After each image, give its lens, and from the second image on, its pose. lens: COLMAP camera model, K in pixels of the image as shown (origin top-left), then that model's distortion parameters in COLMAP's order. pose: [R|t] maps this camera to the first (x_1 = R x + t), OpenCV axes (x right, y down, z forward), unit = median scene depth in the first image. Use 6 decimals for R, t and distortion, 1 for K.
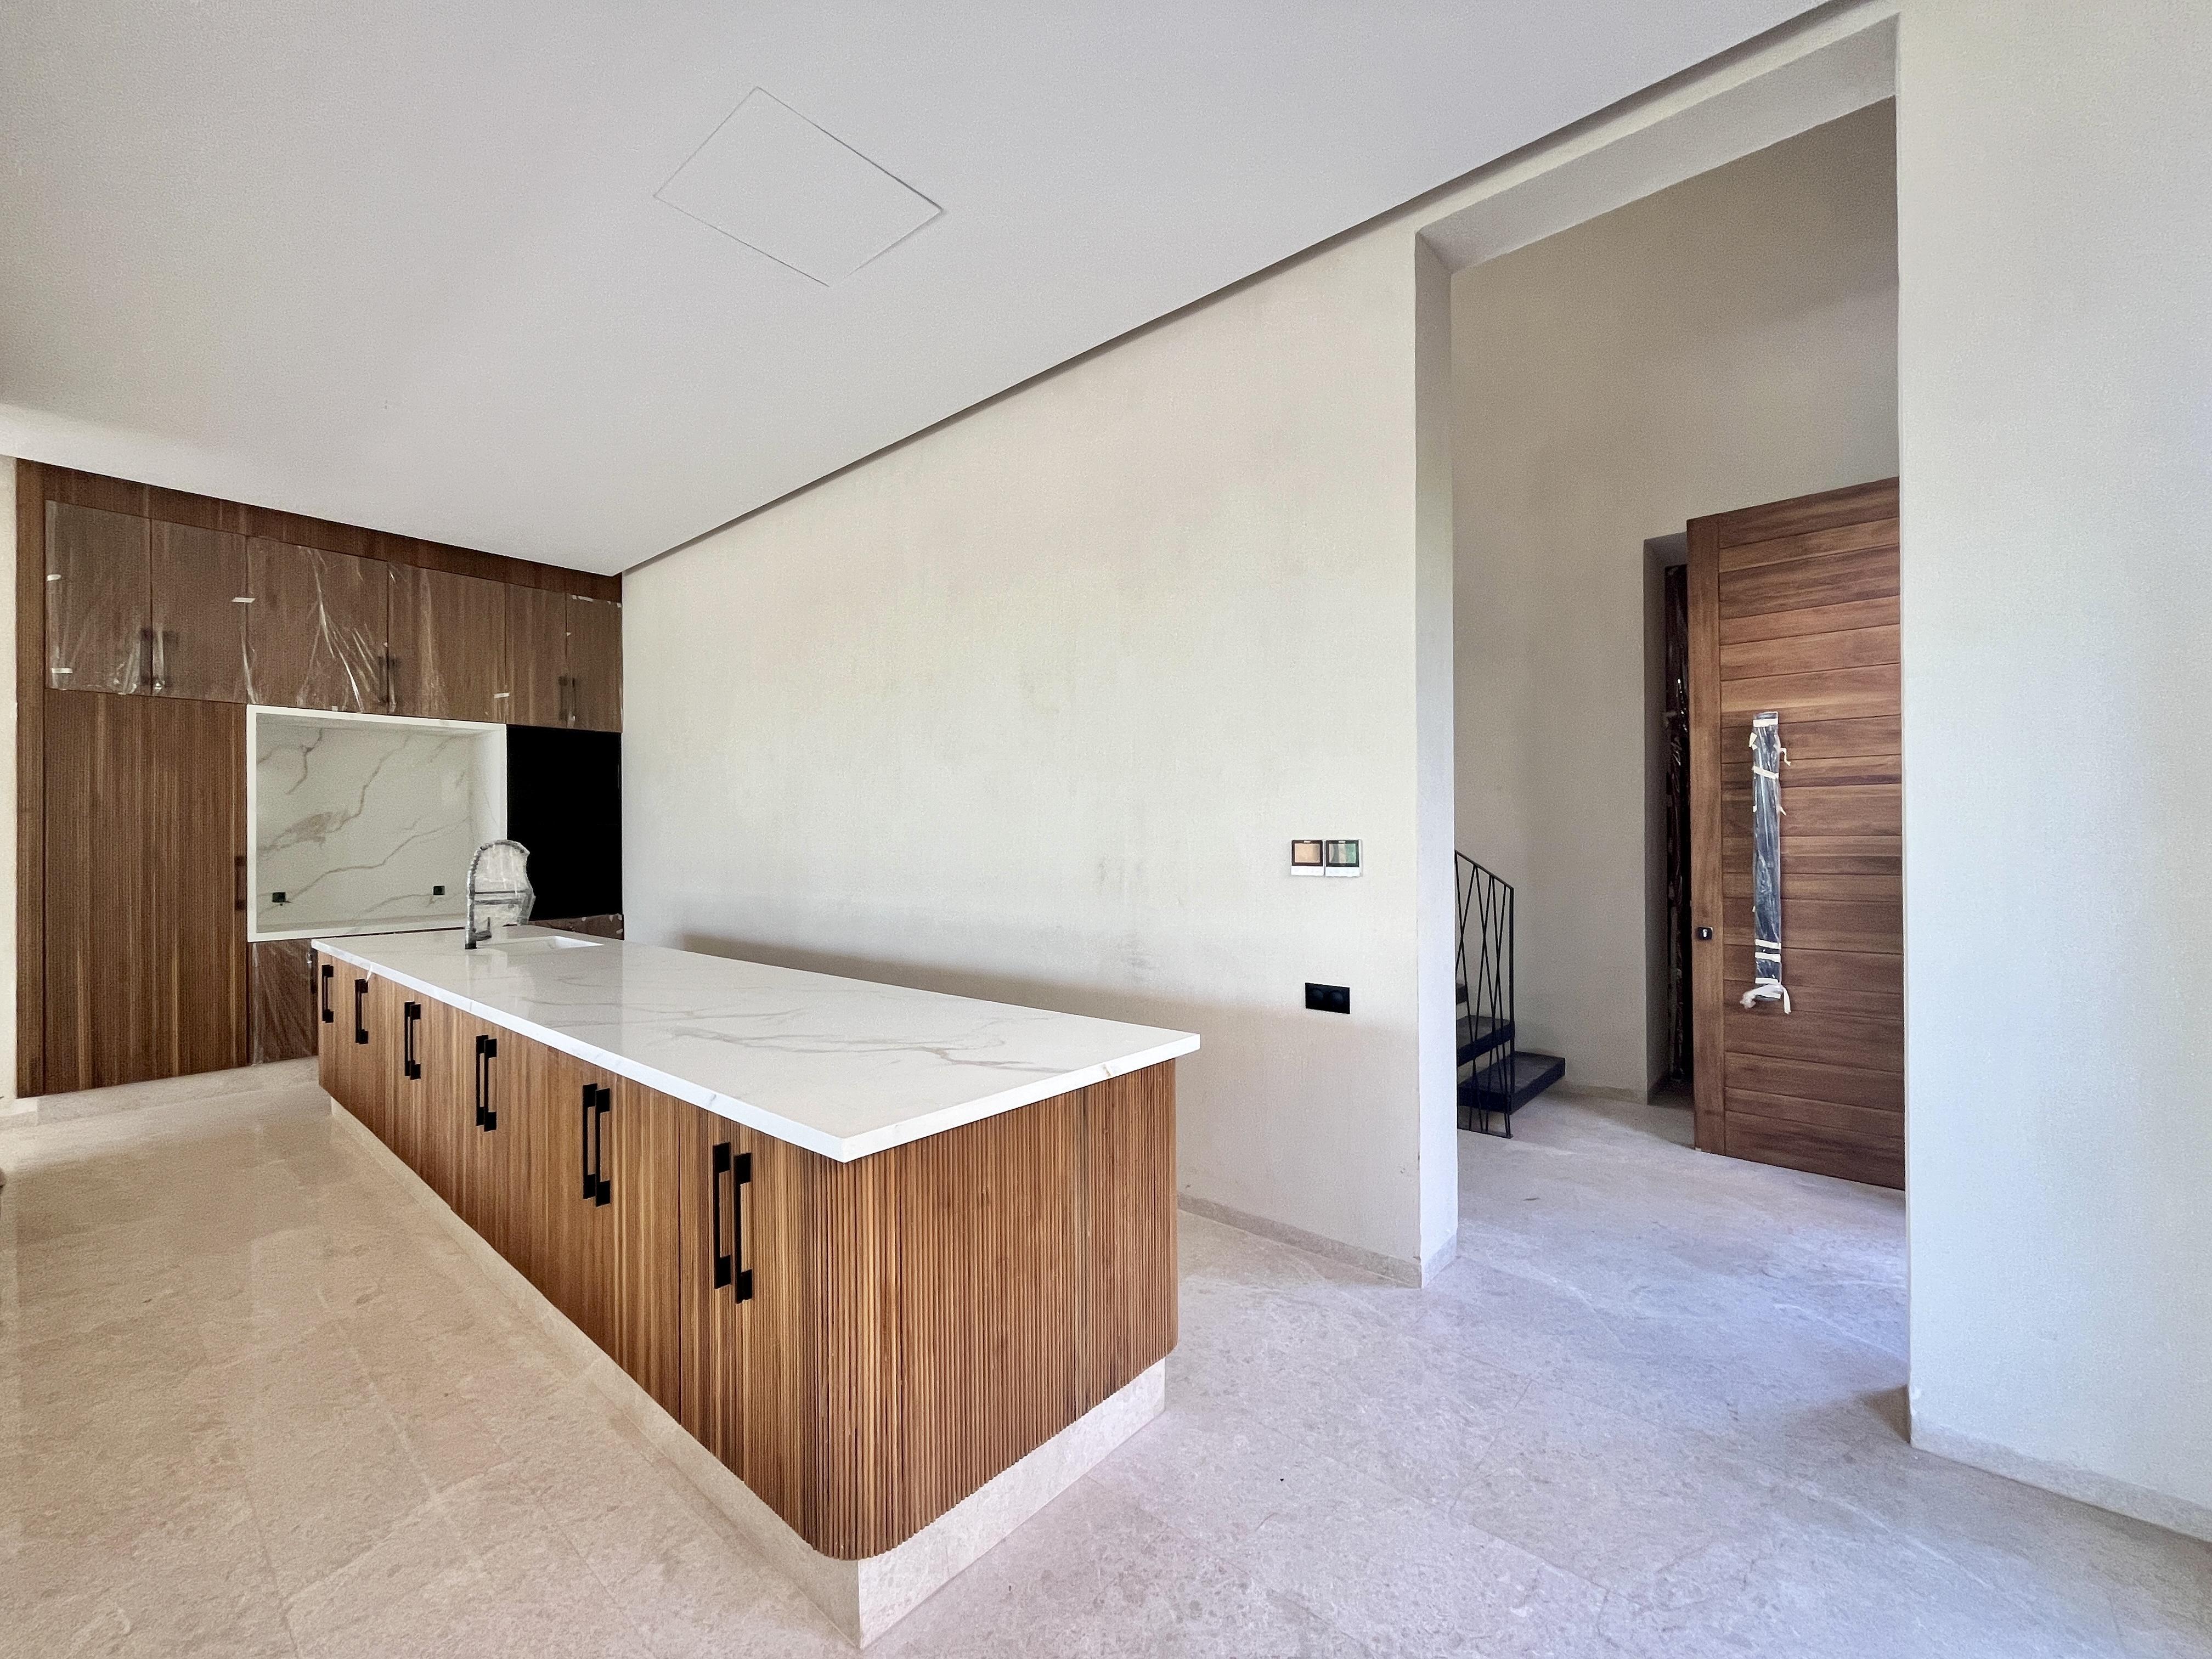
lens RADIAL K [[907.9, 0, 1097.9], [0, 907.9, 834.6], [0, 0, 1]] dist [-0.003701, -0.000228]
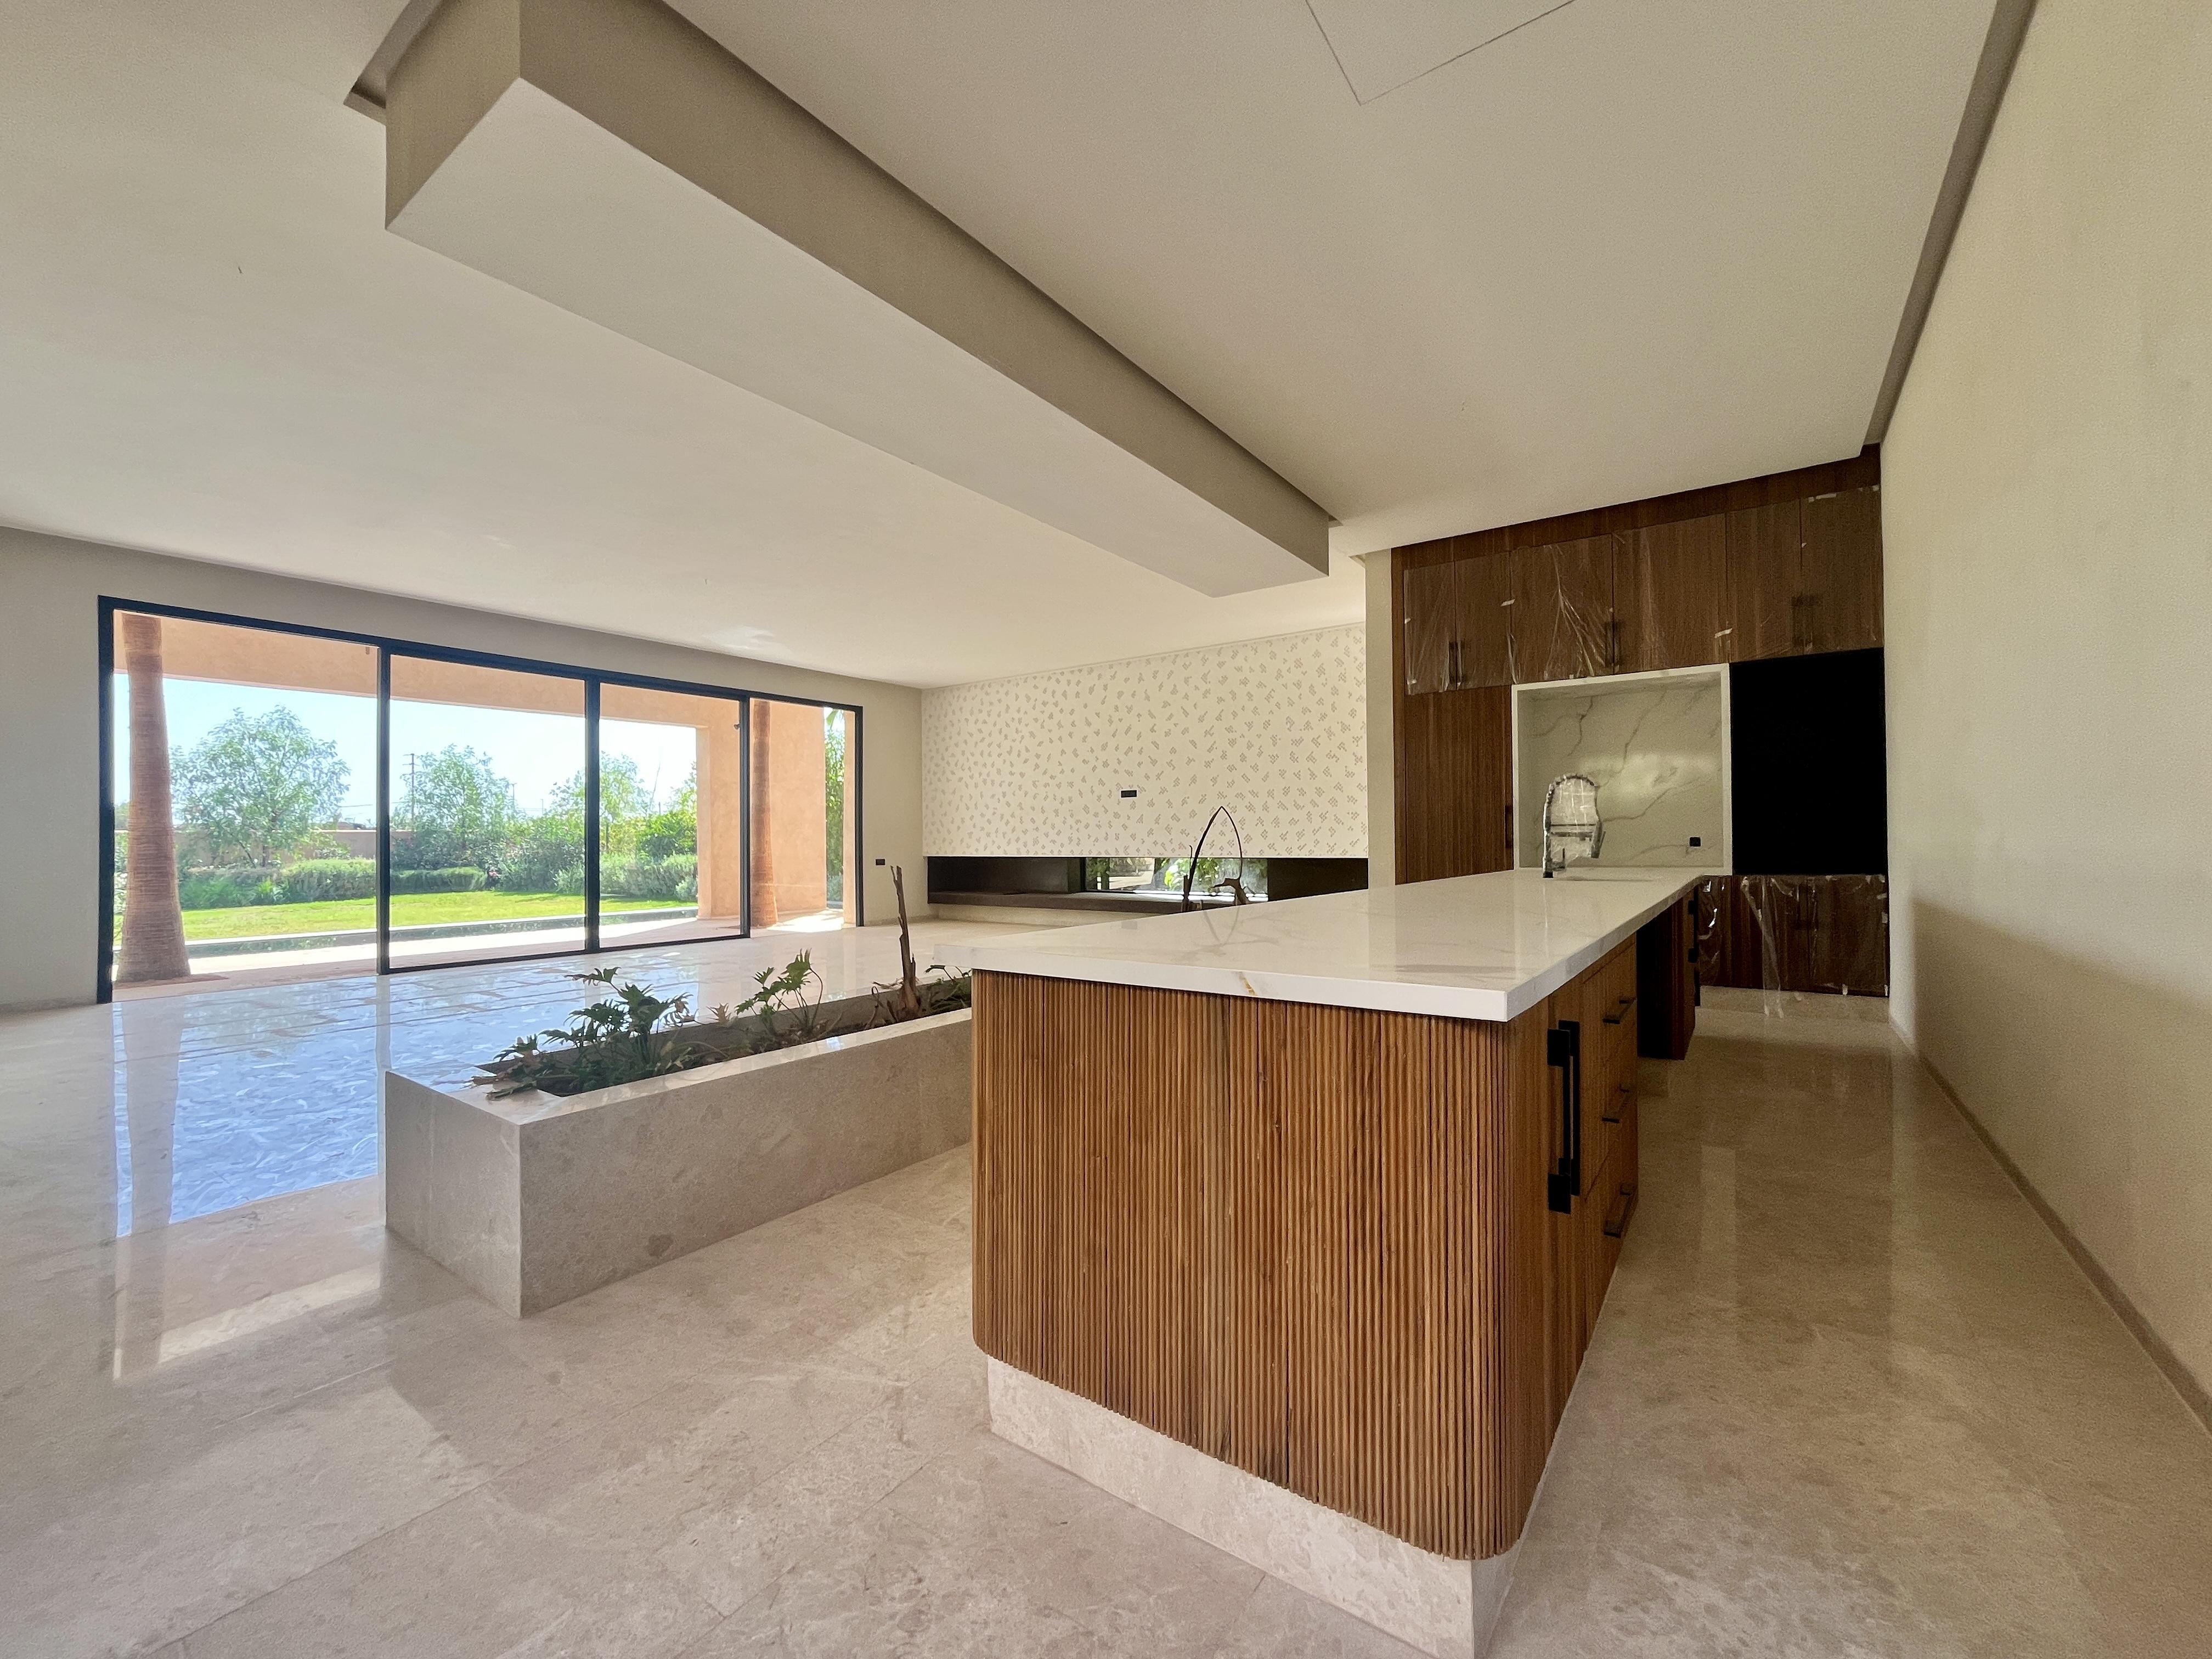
lens RADIAL K [[907.9, 0, 1112.5], [0, 907.9, 833.9], [0, 0, 1]] dist [-0.003701, -0.000228]
pose [[0.093164, -0.002575, -0.995647, 0.260551], [0.010859, 0.999940, -0.001570, 0.058510], [0.995592, -0.010666, 0.093186, 0.327494]]
